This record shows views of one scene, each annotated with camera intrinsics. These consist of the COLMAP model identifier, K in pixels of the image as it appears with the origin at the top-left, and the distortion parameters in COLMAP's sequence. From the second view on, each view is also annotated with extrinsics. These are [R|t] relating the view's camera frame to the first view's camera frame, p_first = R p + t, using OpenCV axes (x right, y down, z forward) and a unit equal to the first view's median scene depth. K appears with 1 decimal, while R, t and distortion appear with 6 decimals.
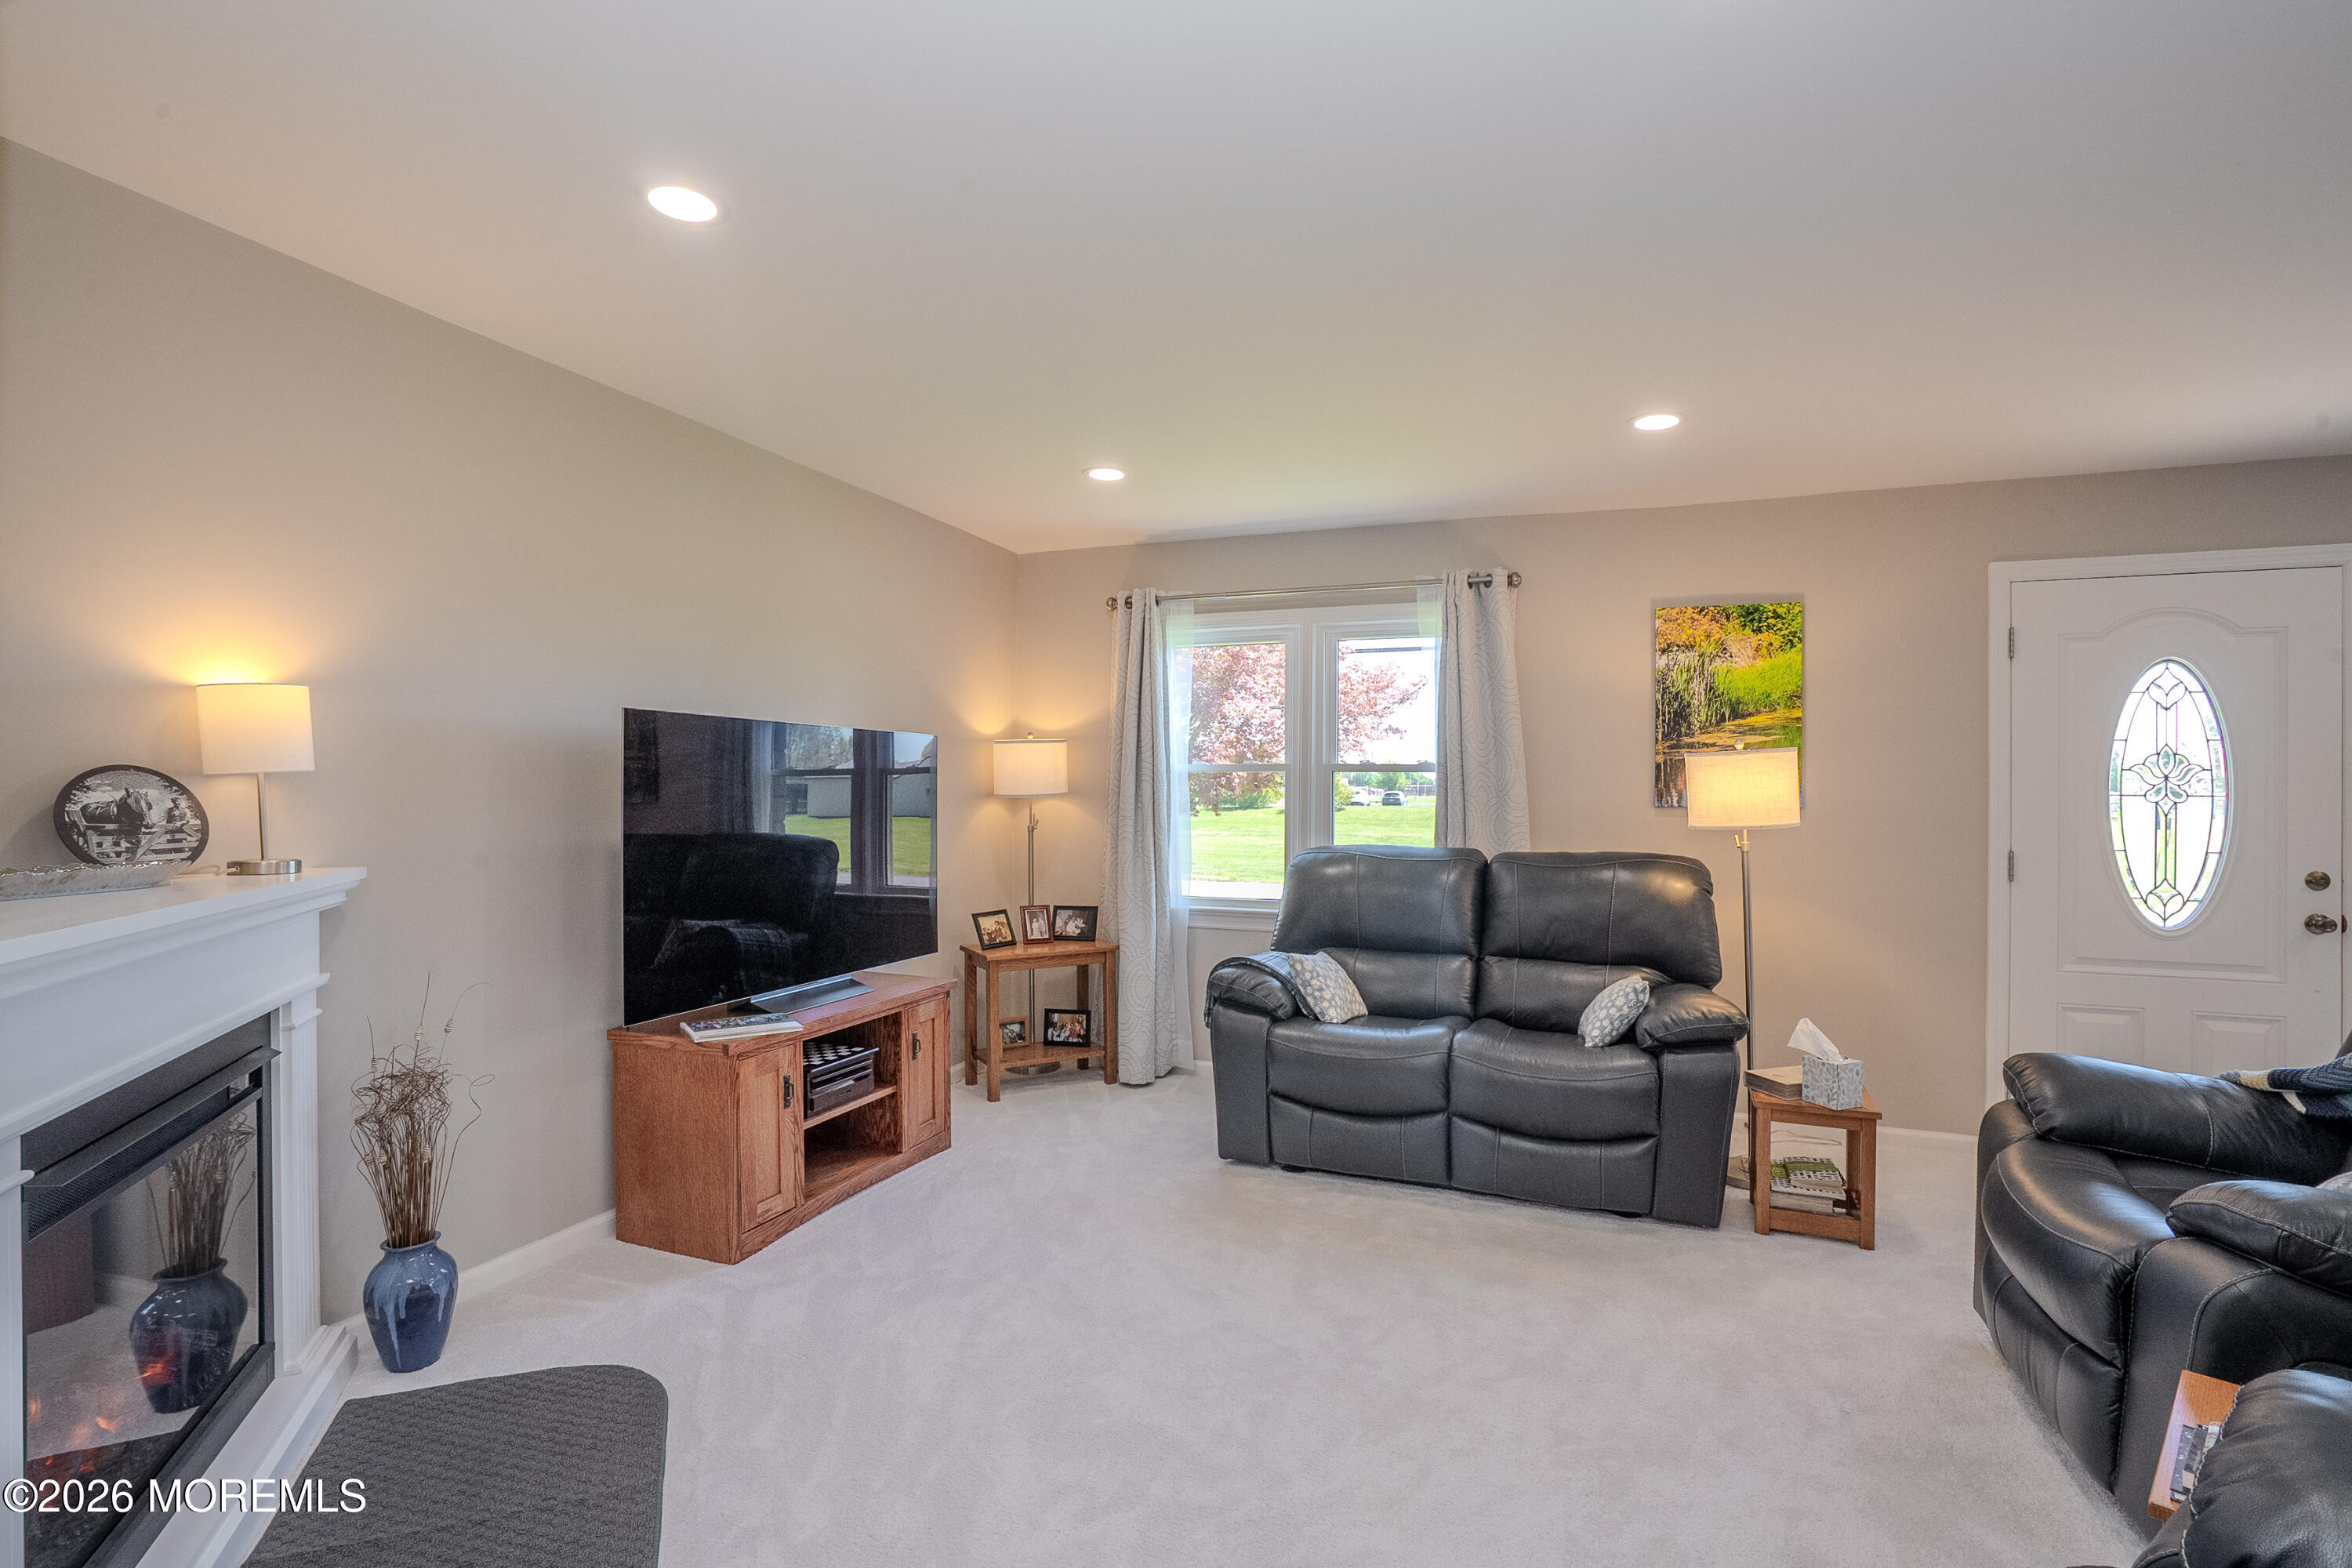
lens RADIAL K [[1063.1, 0, 1167.1], [0, 1063.1, 780.6], [0, 0, 1]] dist [-0.051954, 0.017380]
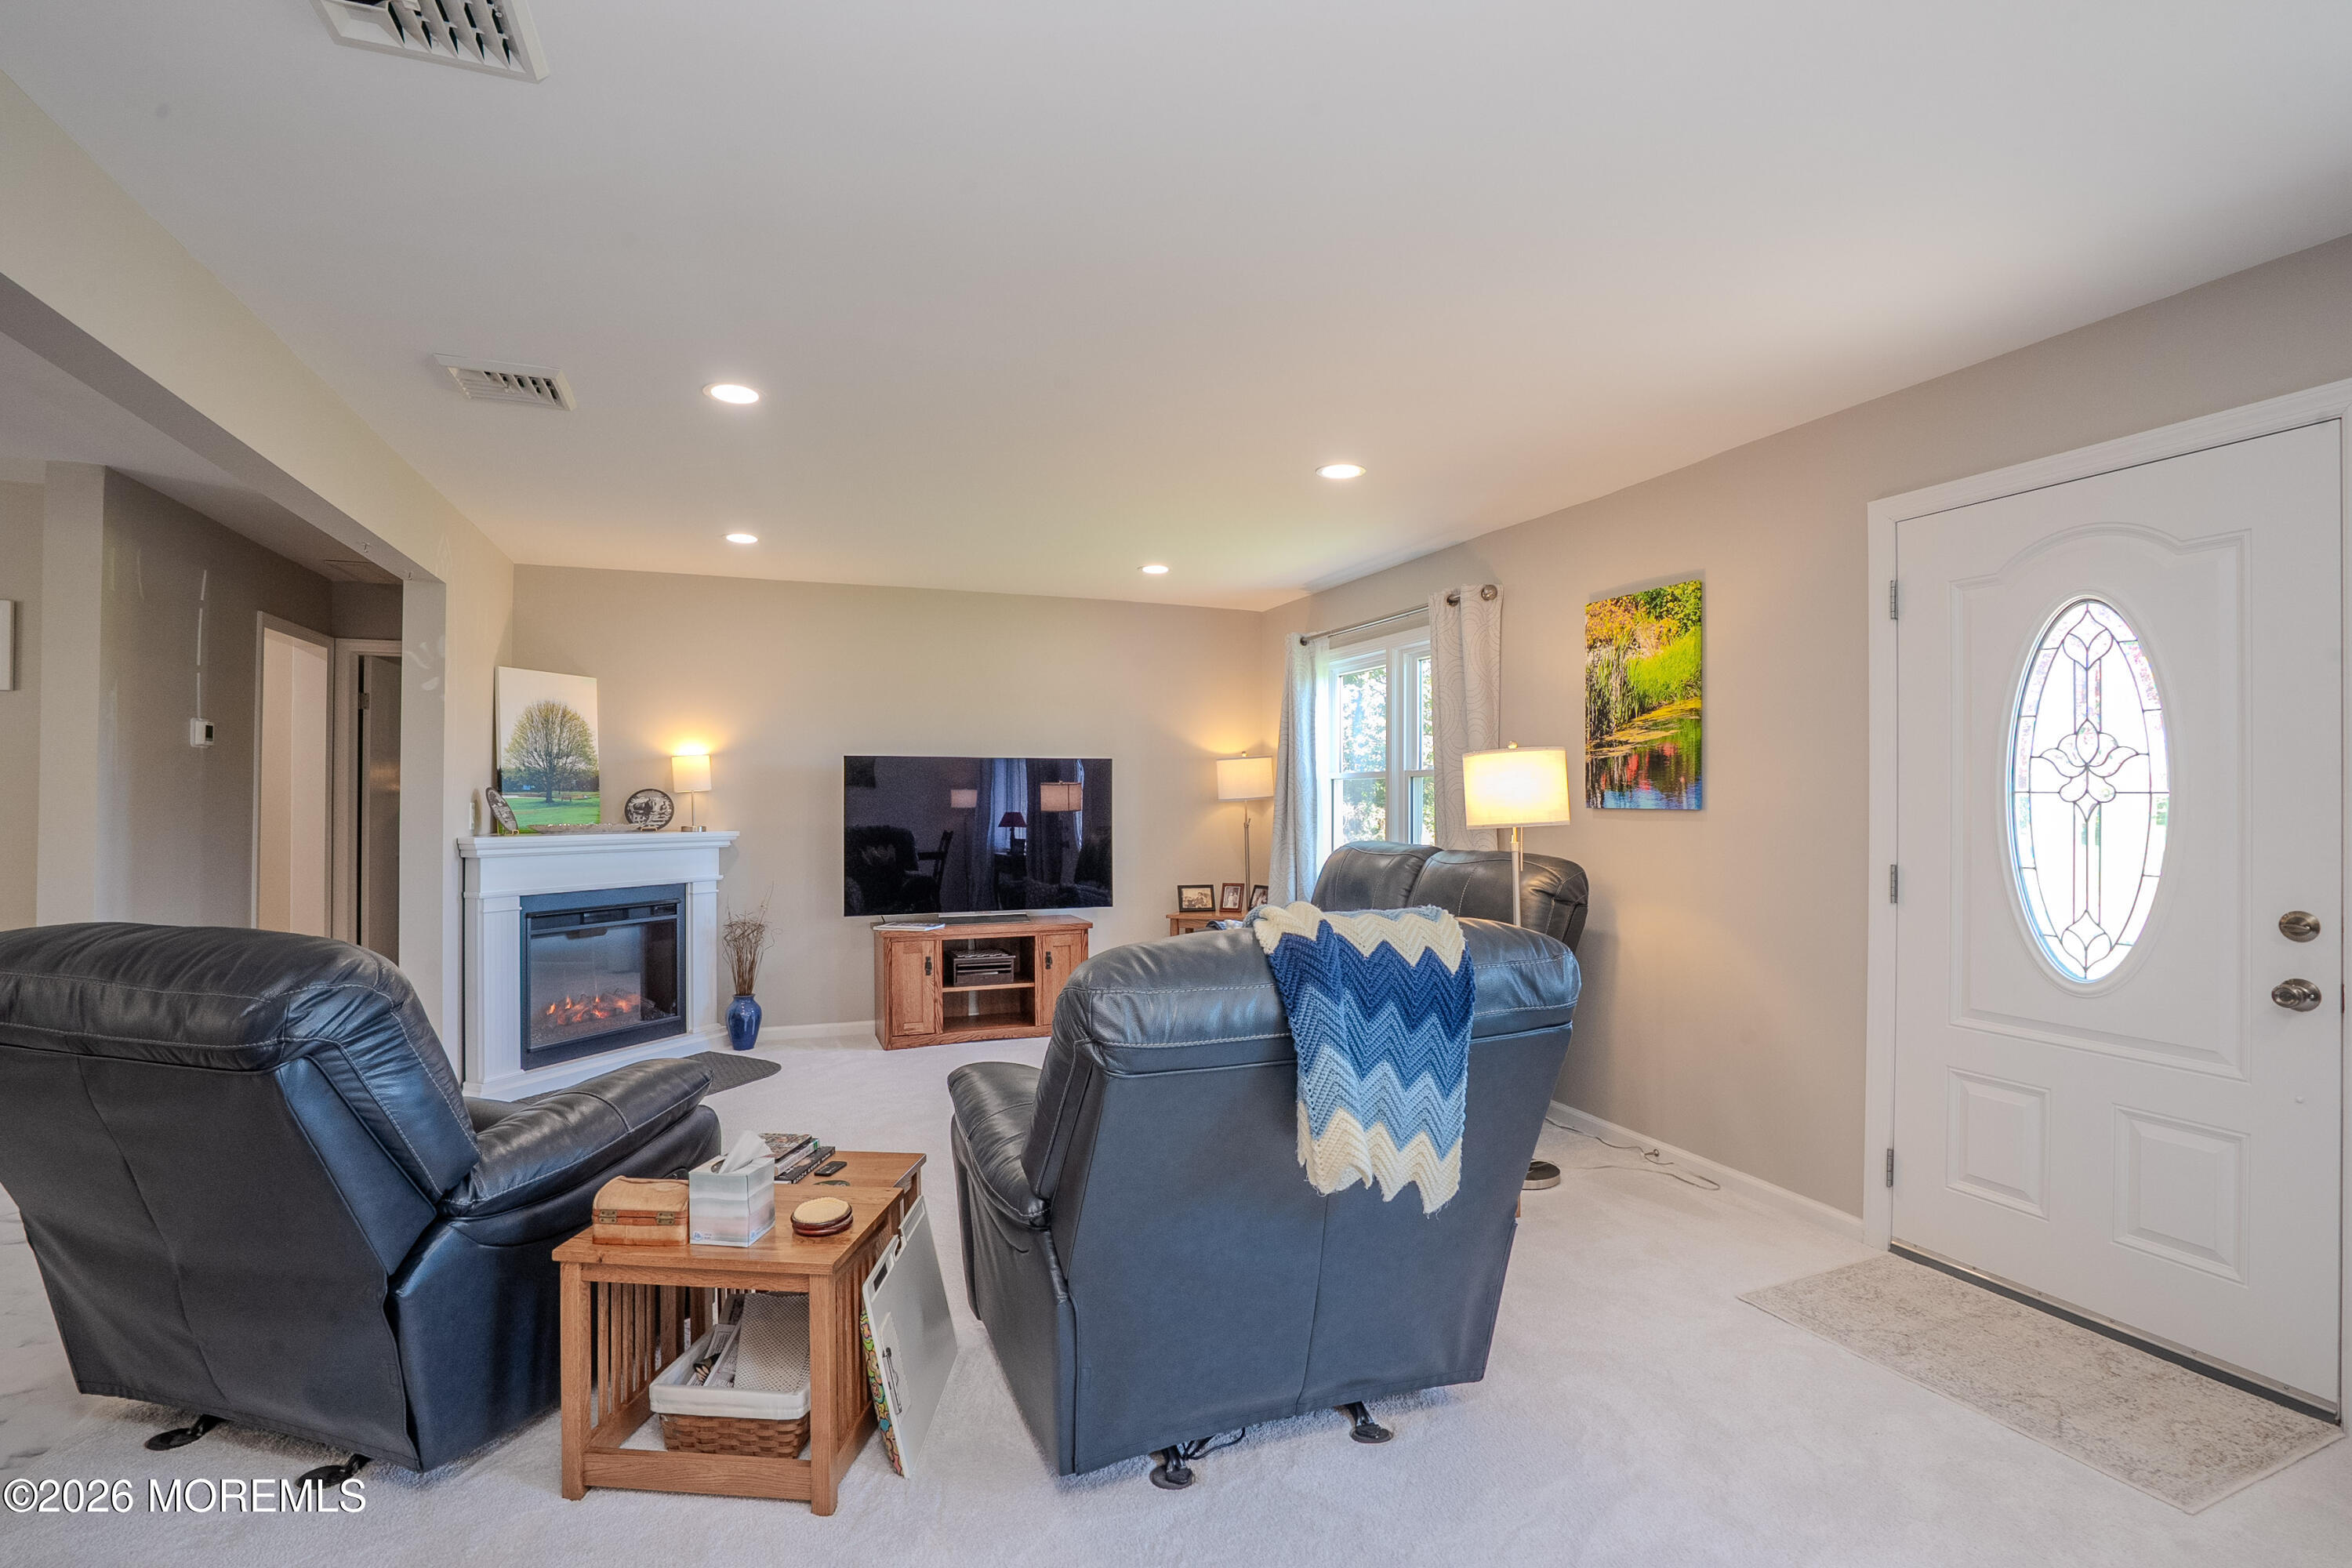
lens RADIAL K [[1063.1, 0, 1183.6], [0, 1063.1, 791.4], [0, 0, 1]] dist [-0.051954, 0.017380]
pose [[0.692003, -0.009883, -0.721827, 0.952111], [0.012128, 0.999924, -0.002064, 0.007085], [0.721793, -0.007326, 0.692070, 0.057878]]
